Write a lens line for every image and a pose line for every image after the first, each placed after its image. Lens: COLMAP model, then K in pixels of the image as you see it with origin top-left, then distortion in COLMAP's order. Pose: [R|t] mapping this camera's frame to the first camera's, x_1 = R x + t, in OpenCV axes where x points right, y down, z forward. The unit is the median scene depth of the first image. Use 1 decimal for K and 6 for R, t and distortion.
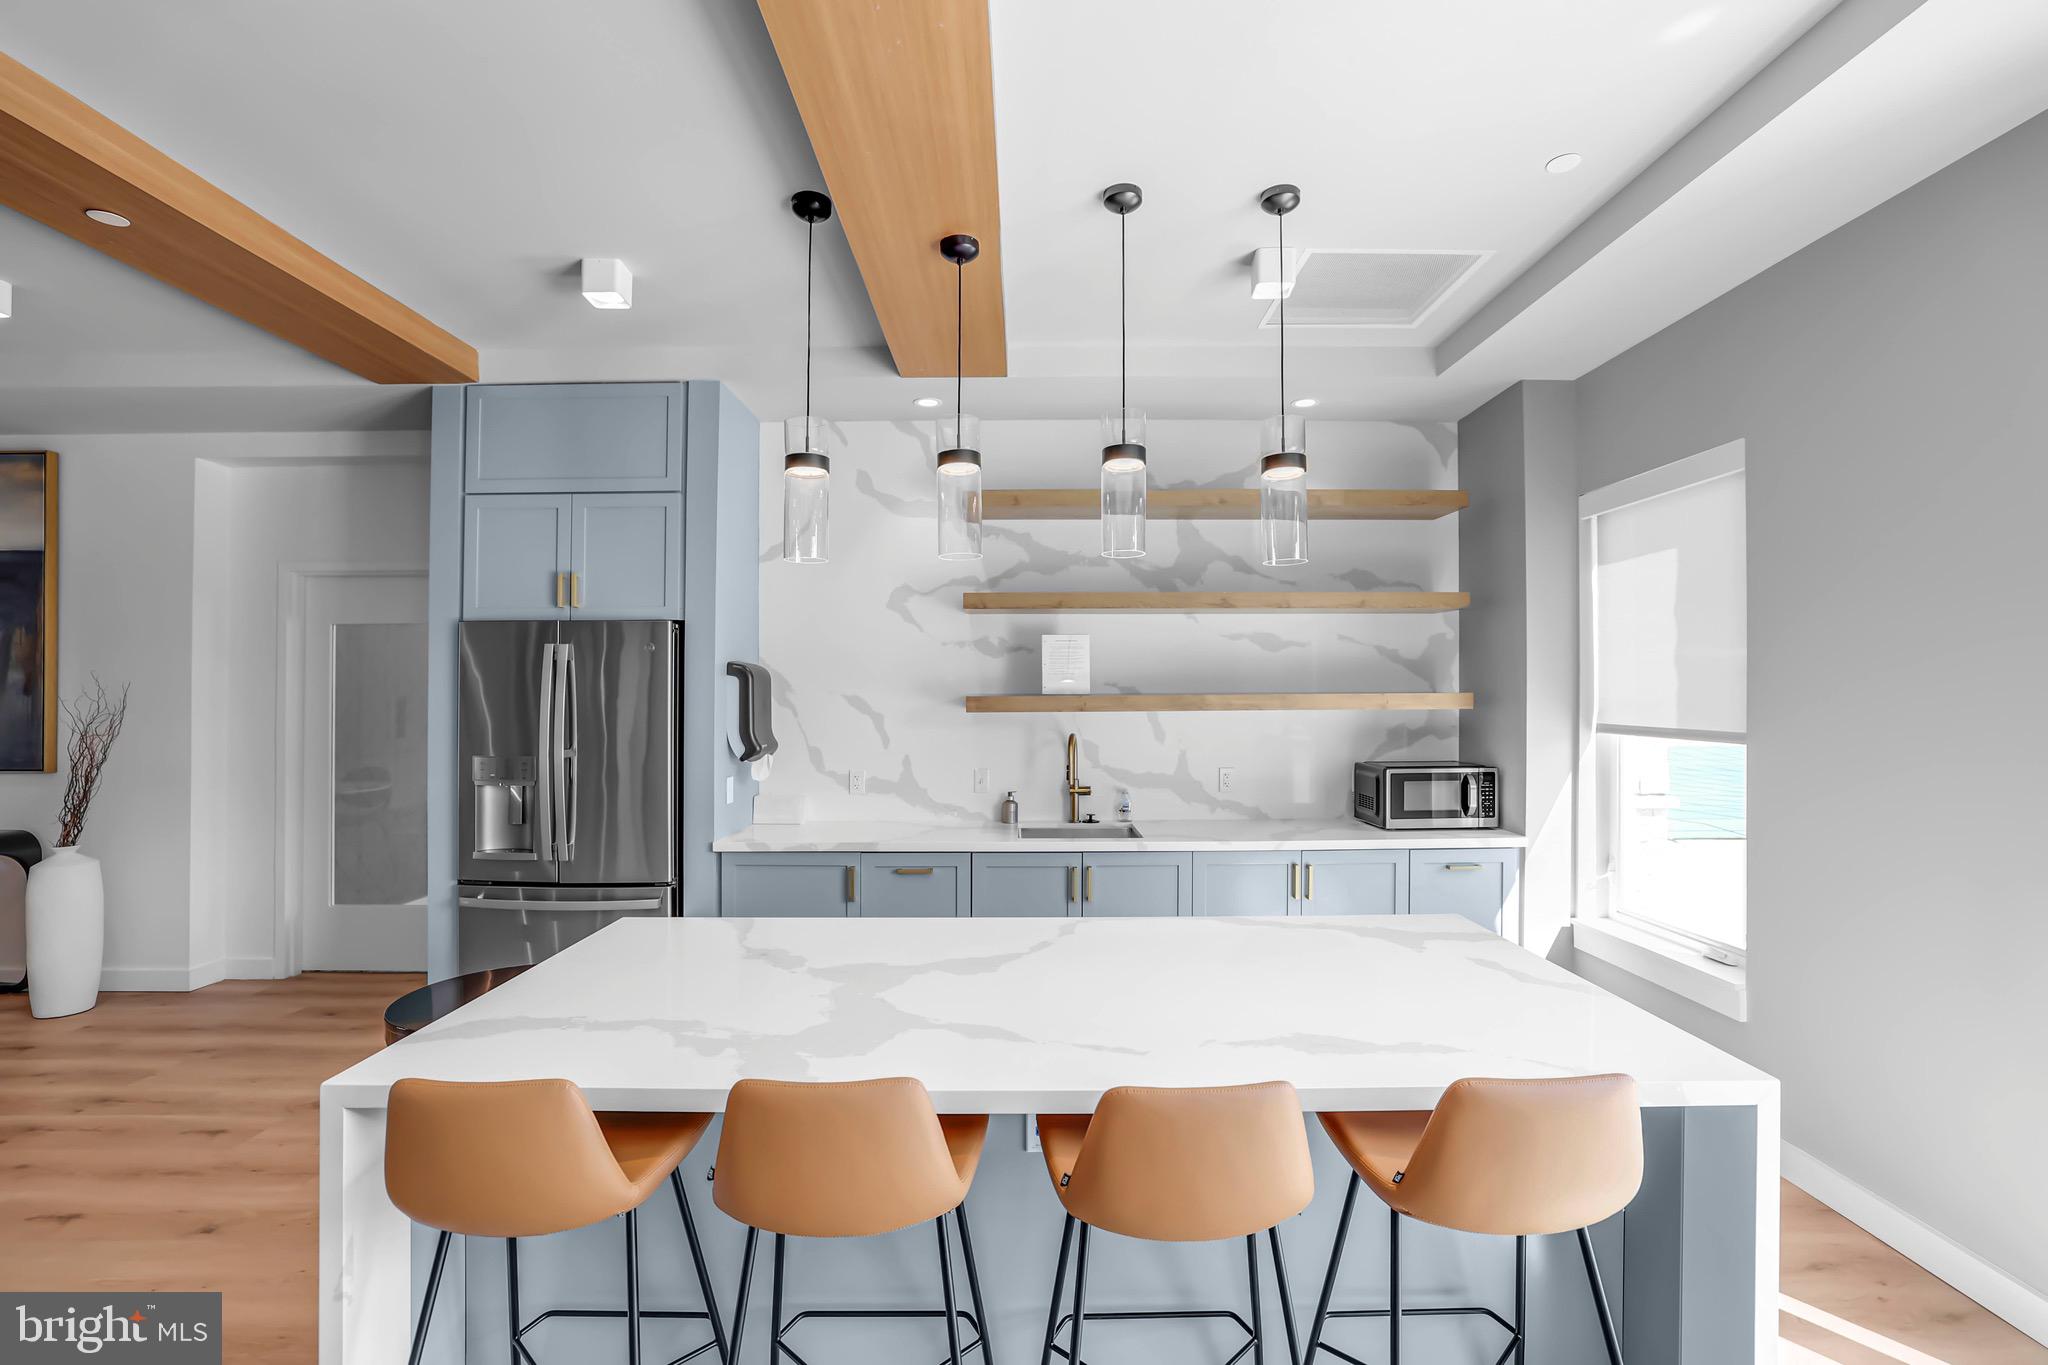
lens RADIAL K [[922.0, 0, 1025.4], [0, 922.0, 685.7], [0, 0, 1]] dist [-0.000706, -0.000023]
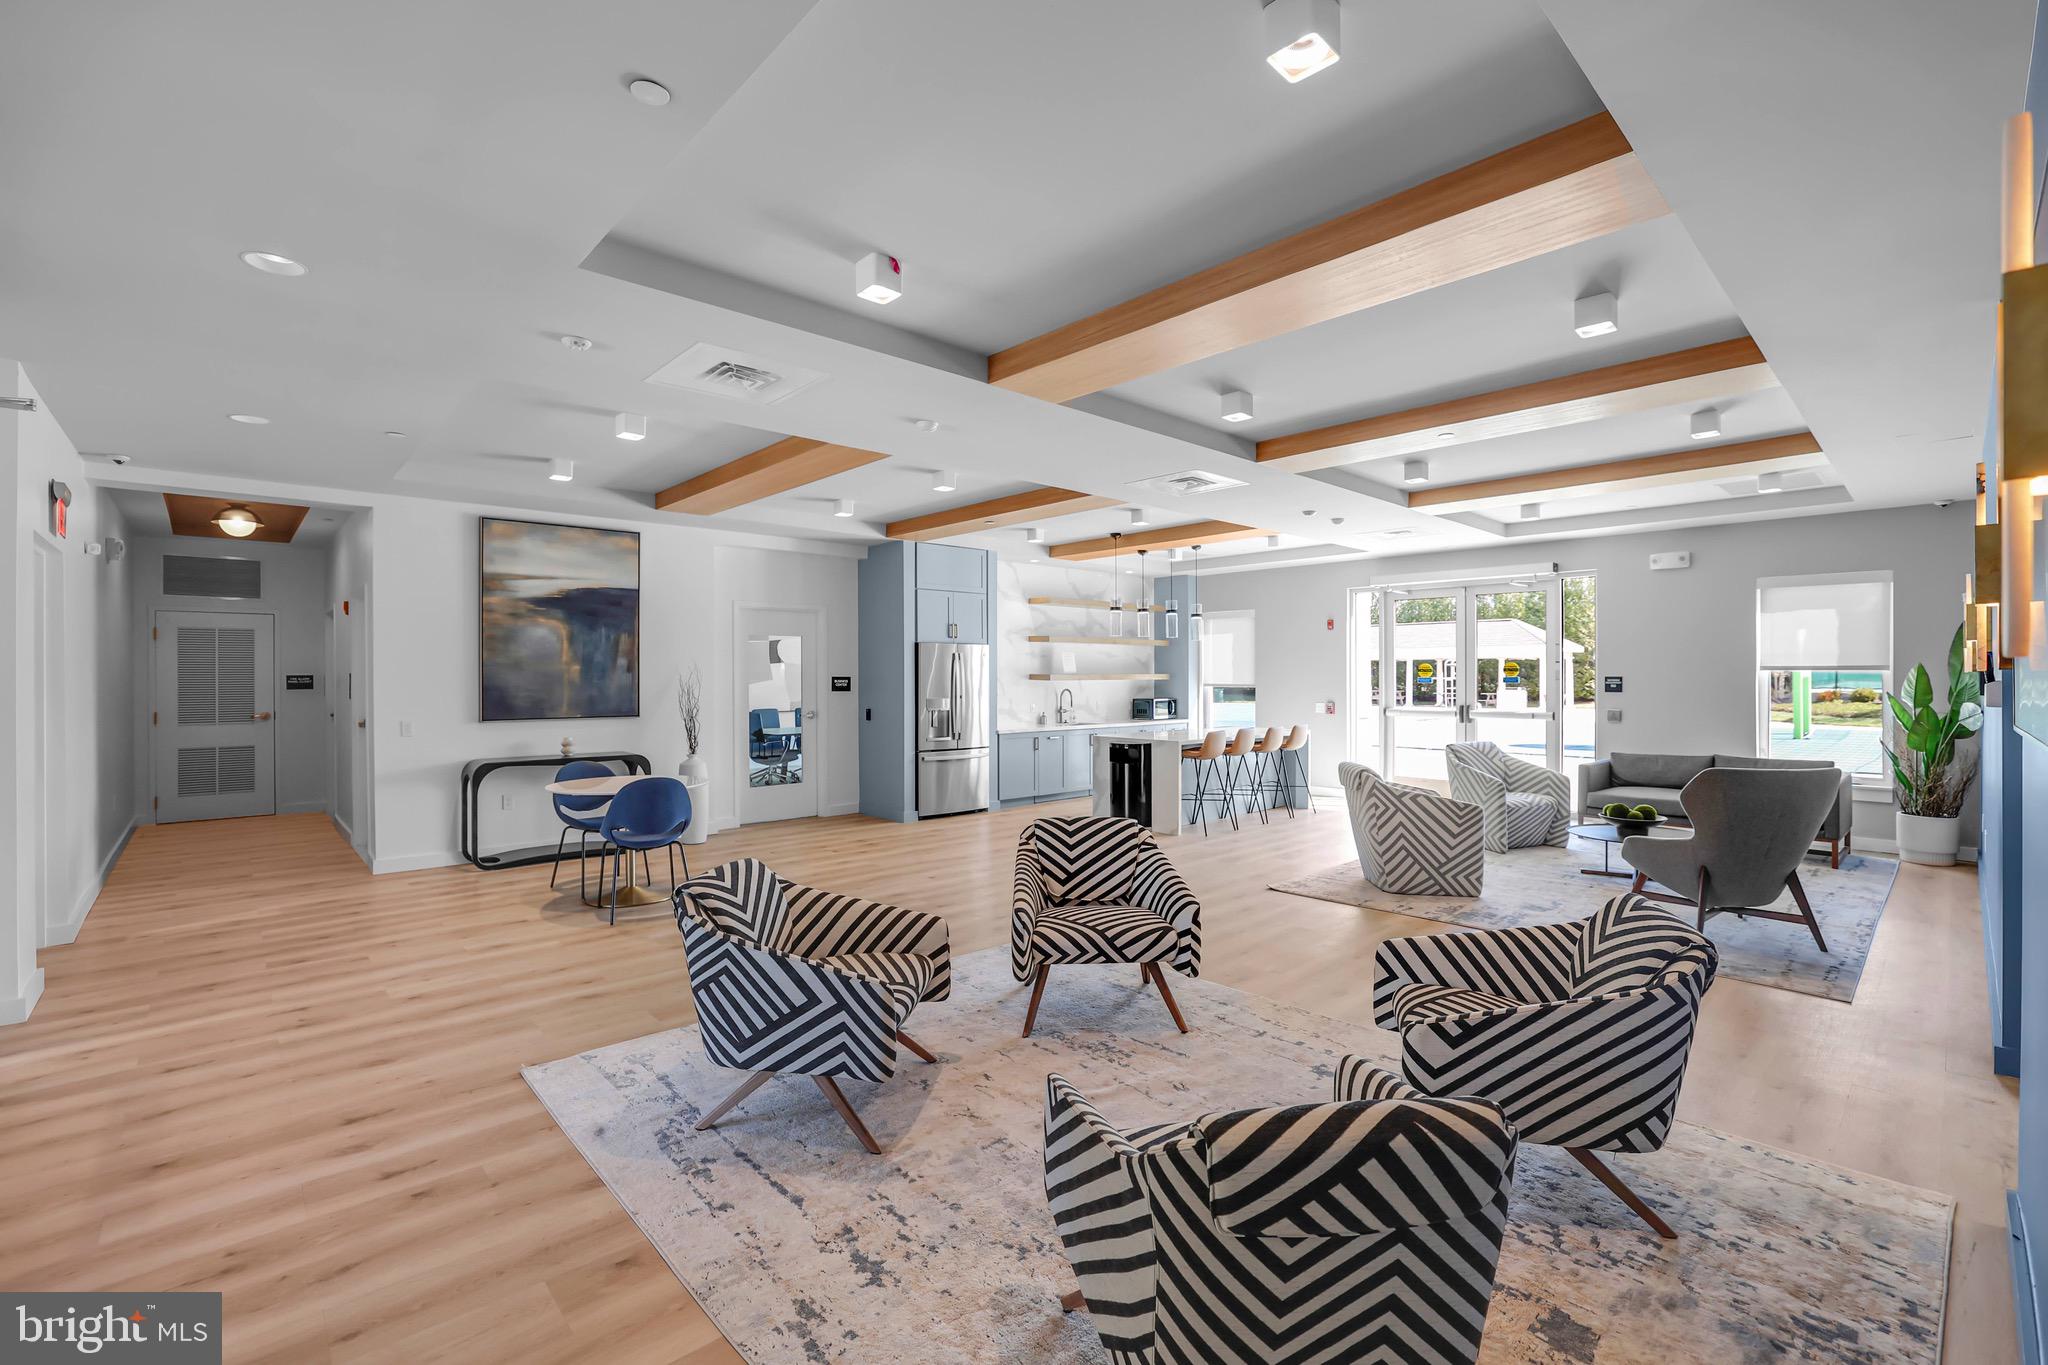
lens RADIAL K [[922.0, 0, 1022.0], [0, 922.0, 682.2], [0, 0, 1]] dist [-0.000706, -0.000023]
pose [[0.717224, -0.002357, 0.696838, -1.818716], [-0.002727, 0.999977, 0.006189, 0.016759], [-0.696837, -0.006339, 0.717202, -0.777679]]
